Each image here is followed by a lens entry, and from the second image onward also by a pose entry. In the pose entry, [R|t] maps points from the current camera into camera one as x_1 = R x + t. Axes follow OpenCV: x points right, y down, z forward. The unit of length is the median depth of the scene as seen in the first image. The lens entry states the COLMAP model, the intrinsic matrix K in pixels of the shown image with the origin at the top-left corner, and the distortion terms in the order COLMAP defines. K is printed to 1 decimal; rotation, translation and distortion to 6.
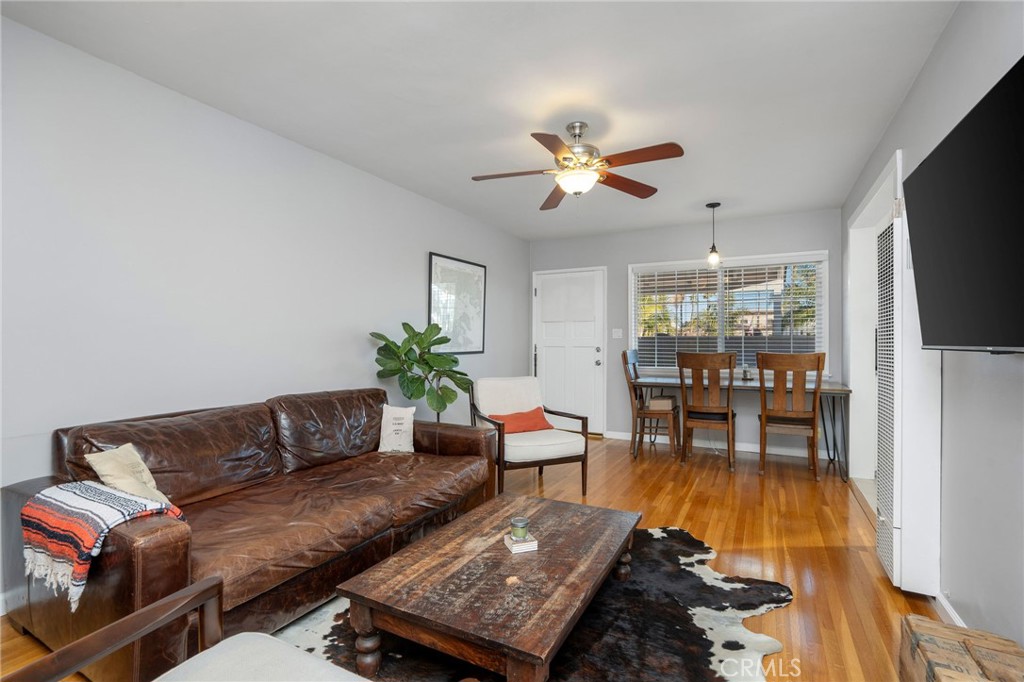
lens RADIAL K [[484.4, 0, 520.3], [0, 484.4, 343.3], [0, 0, 1]] dist [-0.003206, 0.001155]
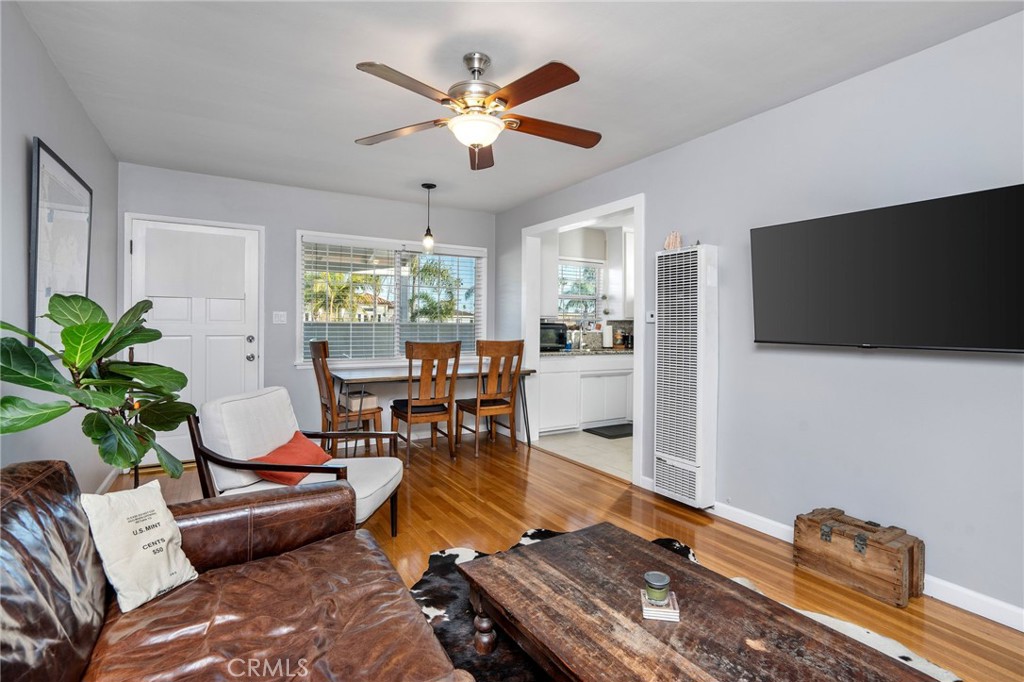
lens RADIAL K [[484.4, 0, 546.3], [0, 484.4, 318.5], [0, 0, 1]] dist [-0.003206, 0.001155]
pose [[0.487594, 0.014104, 0.872957, -0.342357], [-0.005748, 0.999900, -0.012944, -0.014817], [-0.873052, 0.001293, 0.487626, 0.350122]]
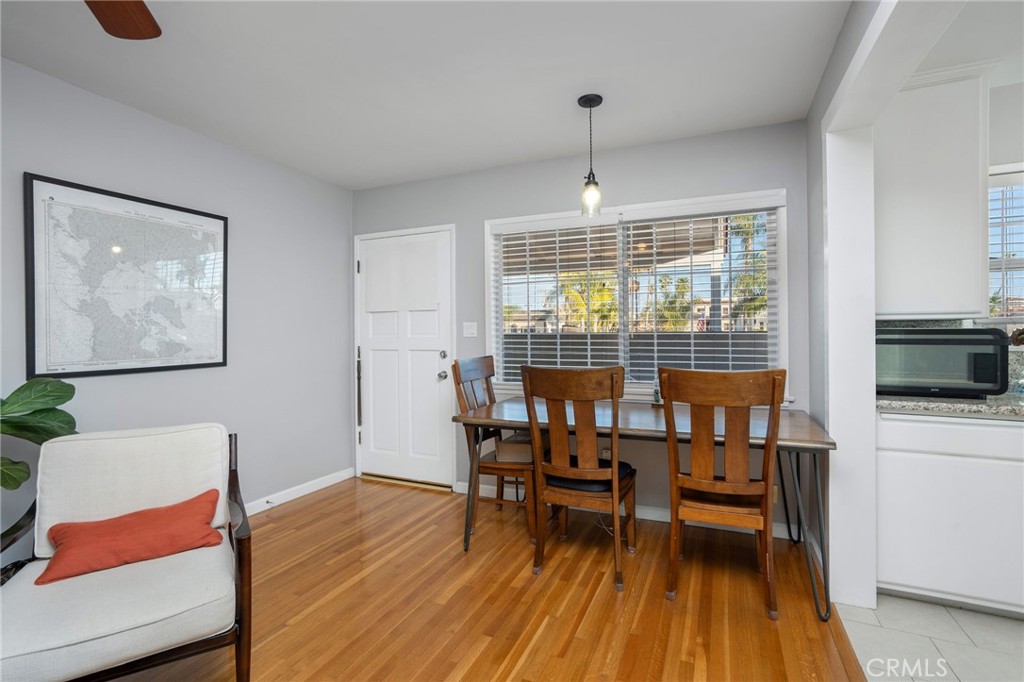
lens RADIAL K [[484.4, 0, 521.0], [0, 484.4, 337.3], [0, 0, 1]] dist [-0.003206, 0.001155]
pose [[0.997104, -0.009223, 0.075492, 0.289757], [0.008686, 0.999935, 0.007441, -0.018844], [-0.075556, -0.006763, 0.997119, 0.473797]]
